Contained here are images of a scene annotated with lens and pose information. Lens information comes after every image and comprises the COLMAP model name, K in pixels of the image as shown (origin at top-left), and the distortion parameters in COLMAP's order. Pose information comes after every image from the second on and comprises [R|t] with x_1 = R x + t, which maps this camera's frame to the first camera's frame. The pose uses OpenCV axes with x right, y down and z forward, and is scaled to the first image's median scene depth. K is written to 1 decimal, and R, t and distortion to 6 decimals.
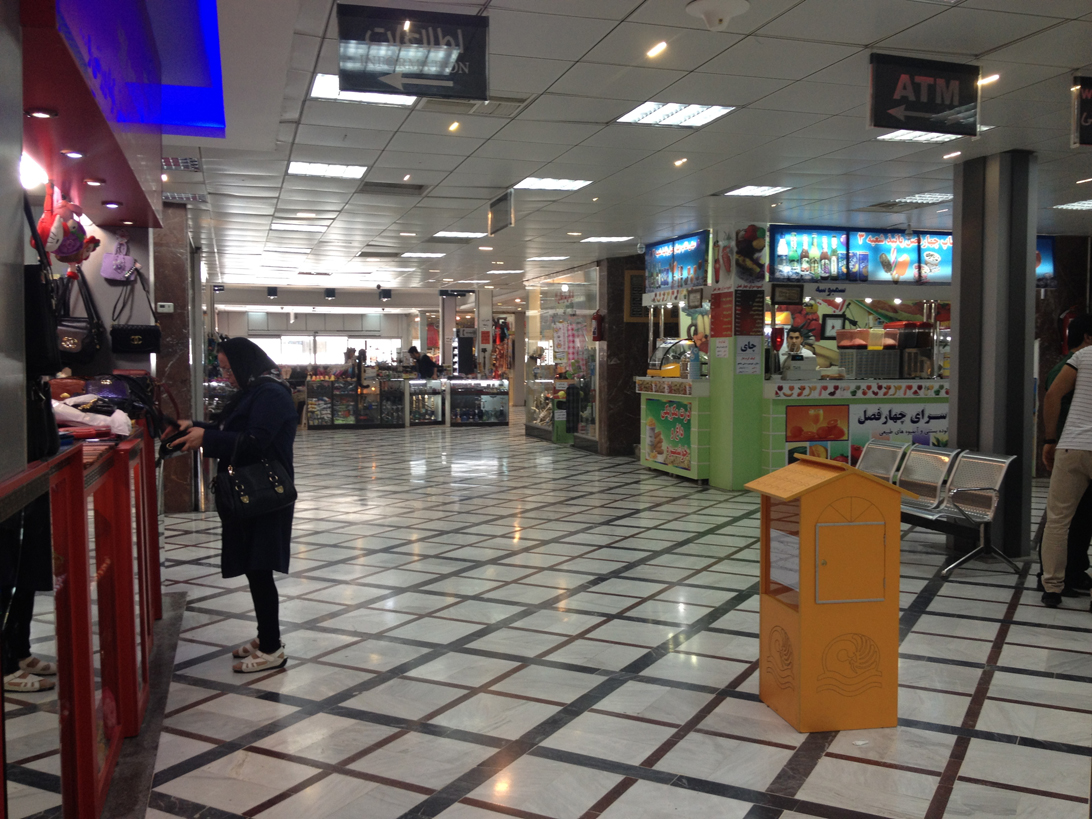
lens RADIAL K [[1025.4, 0, 550.6], [0, 1025.4, 407.8], [0, 0, 1]] dist [0.001028, 0.000000]
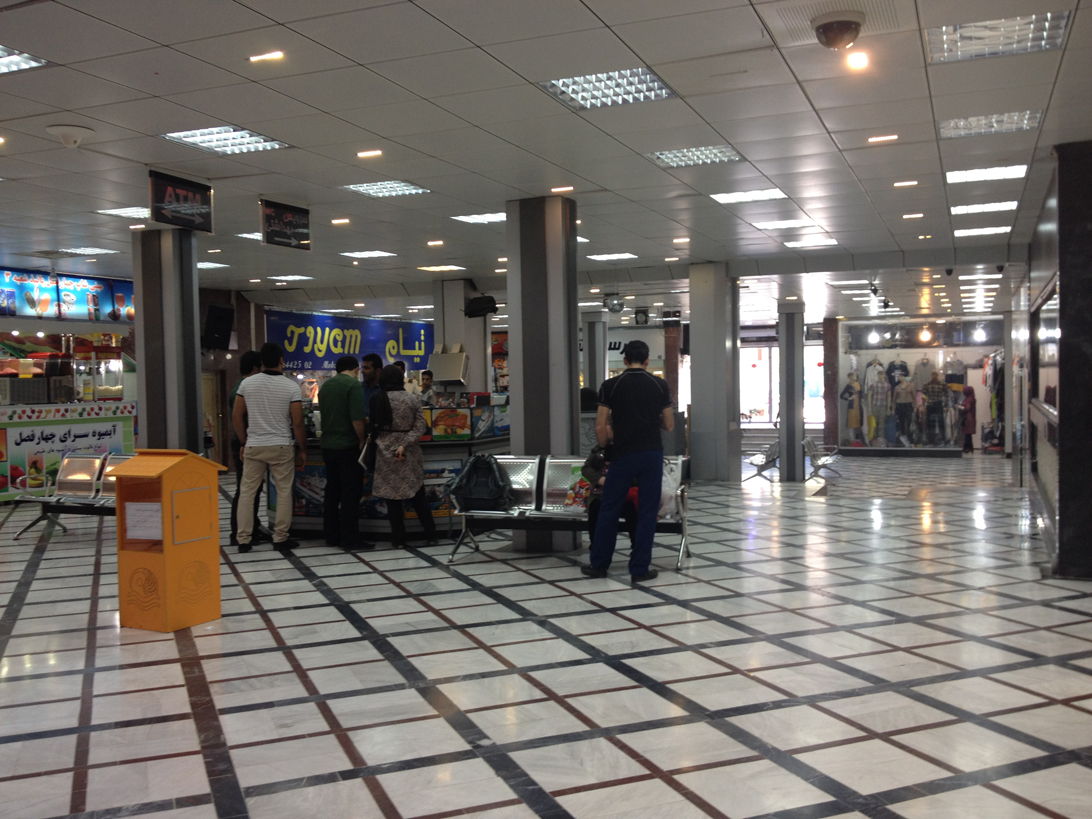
lens RADIAL K [[1025.4, 0, 546.0], [0, 1025.4, 407.8], [0, 0, 1]] dist [0.001028, 0.000000]
pose [[0.626428, -0.032314, 0.778810, -0.196759], [0.053492, 0.998567, -0.001594, 0.007456], [-0.777642, 0.042659, 0.627258, -0.132075]]
